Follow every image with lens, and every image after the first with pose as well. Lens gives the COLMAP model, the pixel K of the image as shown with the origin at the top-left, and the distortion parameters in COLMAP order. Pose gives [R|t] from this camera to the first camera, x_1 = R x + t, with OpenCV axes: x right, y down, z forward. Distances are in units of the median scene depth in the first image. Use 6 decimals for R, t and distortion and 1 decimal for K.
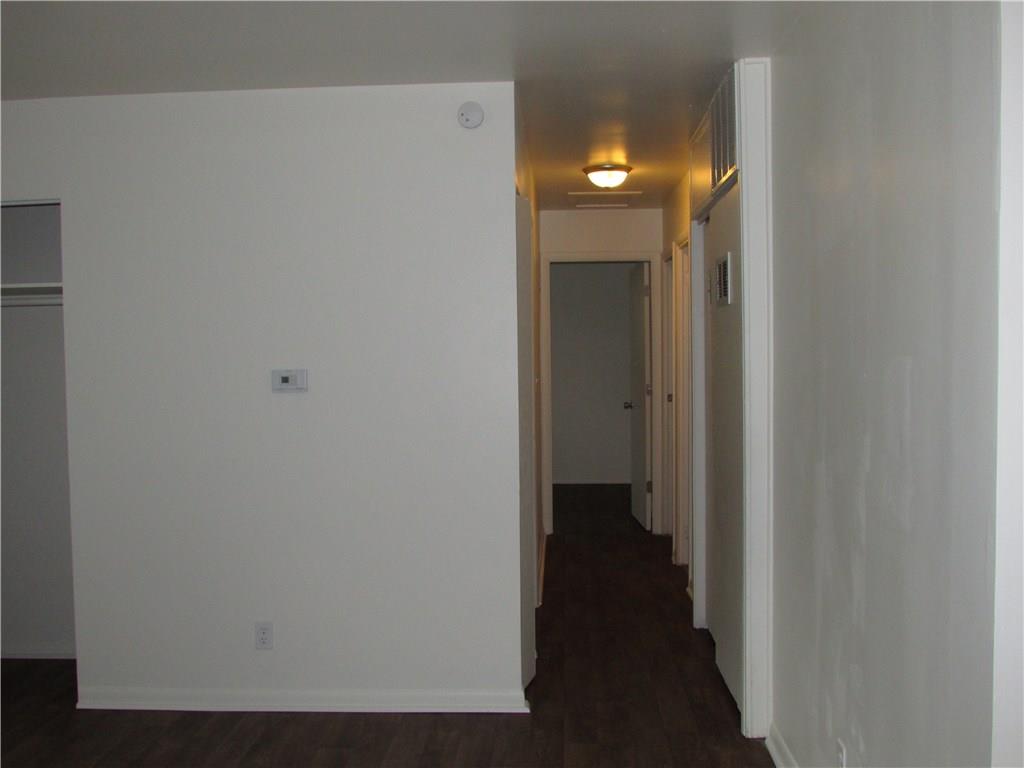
lens RADIAL K [[1053.4, 0, 512.0], [0, 1053.4, 383.5], [0, 0, 1]] dist [0.001377, 0.000000]
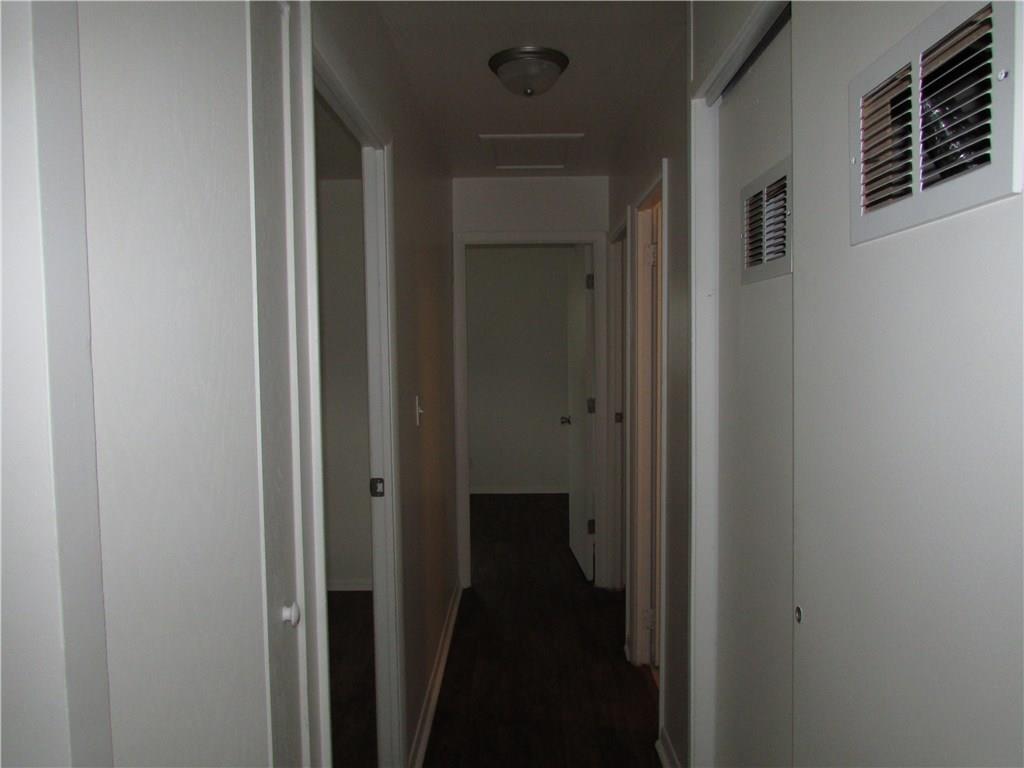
lens RADIAL K [[735.4, 0, 510.8], [0, 735.4, 385.7], [0, 0, 1]] dist [-0.043993, 0.001795]
pose [[0.999390, -0.001195, 0.034898, 0.050537], [0.000641, 0.999873, 0.015896, -0.018662], [-0.034912, -0.015864, 0.999264, 0.450724]]
